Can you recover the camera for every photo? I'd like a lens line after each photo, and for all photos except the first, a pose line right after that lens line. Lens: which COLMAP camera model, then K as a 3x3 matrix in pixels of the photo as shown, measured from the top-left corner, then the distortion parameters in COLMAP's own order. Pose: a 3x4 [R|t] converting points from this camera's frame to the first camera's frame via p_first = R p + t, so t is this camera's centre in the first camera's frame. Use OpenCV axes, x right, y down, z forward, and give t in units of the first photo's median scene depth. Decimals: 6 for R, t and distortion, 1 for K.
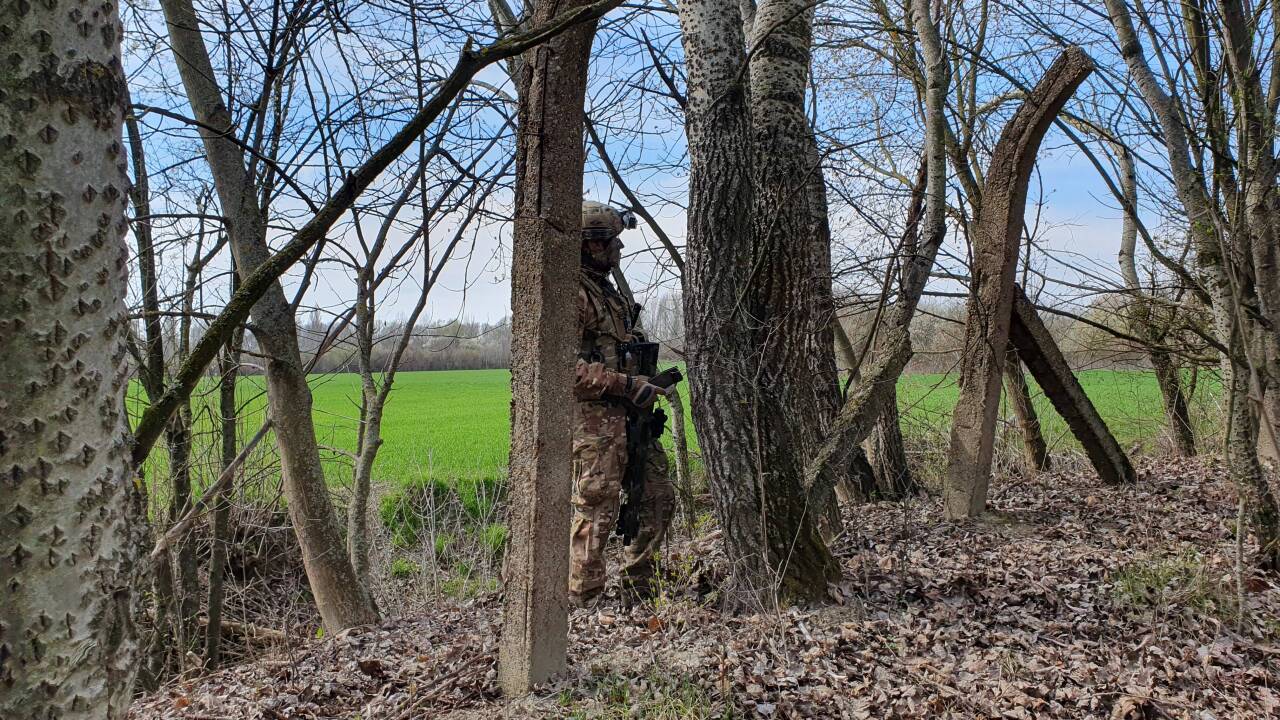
lens RADIAL K [[990.9, 0, 642.6], [0, 990.9, 361.3], [0, 0, 1]] dist [0.017415, -0.004562]
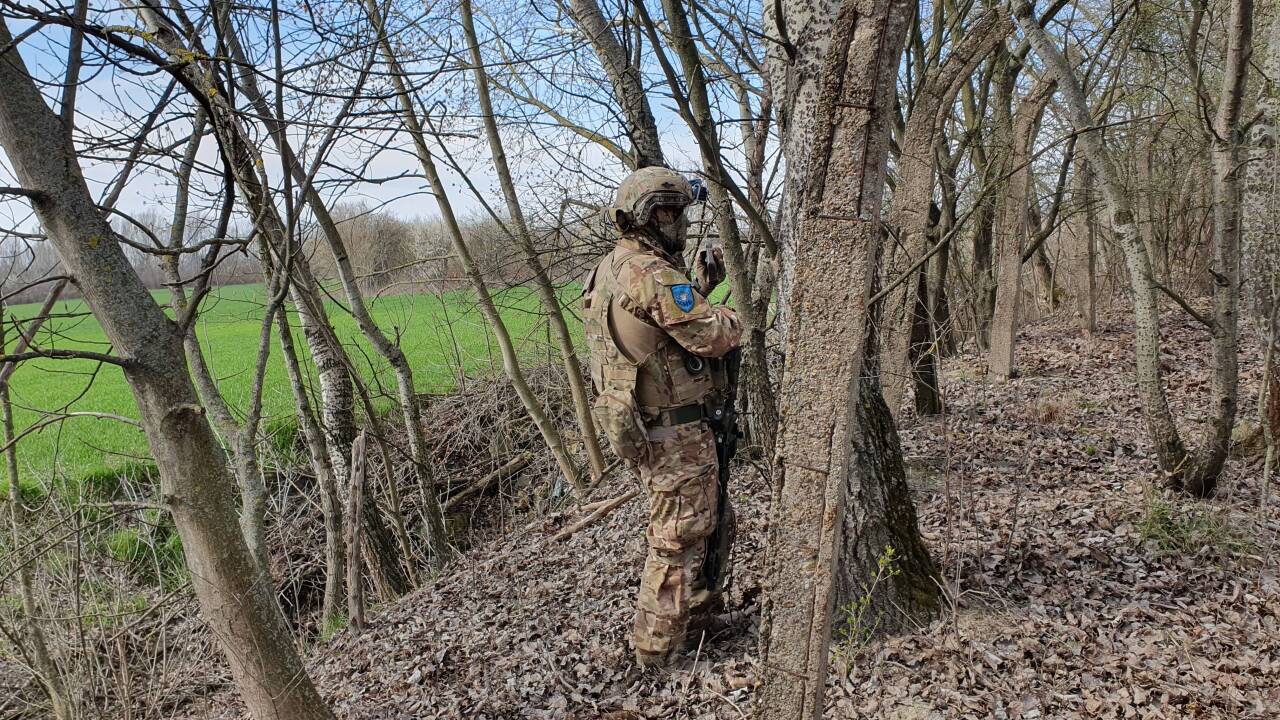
lens RADIAL K [[990.9, 0, 642.6], [0, 990.9, 361.3], [0, 0, 1]] dist [0.017415, -0.004562]
pose [[0.884495, -0.098181, 0.456102, -0.438888], [0.060640, 0.993507, 0.096266, -0.088878], [-0.462592, -0.057489, 0.884706, 0.299900]]
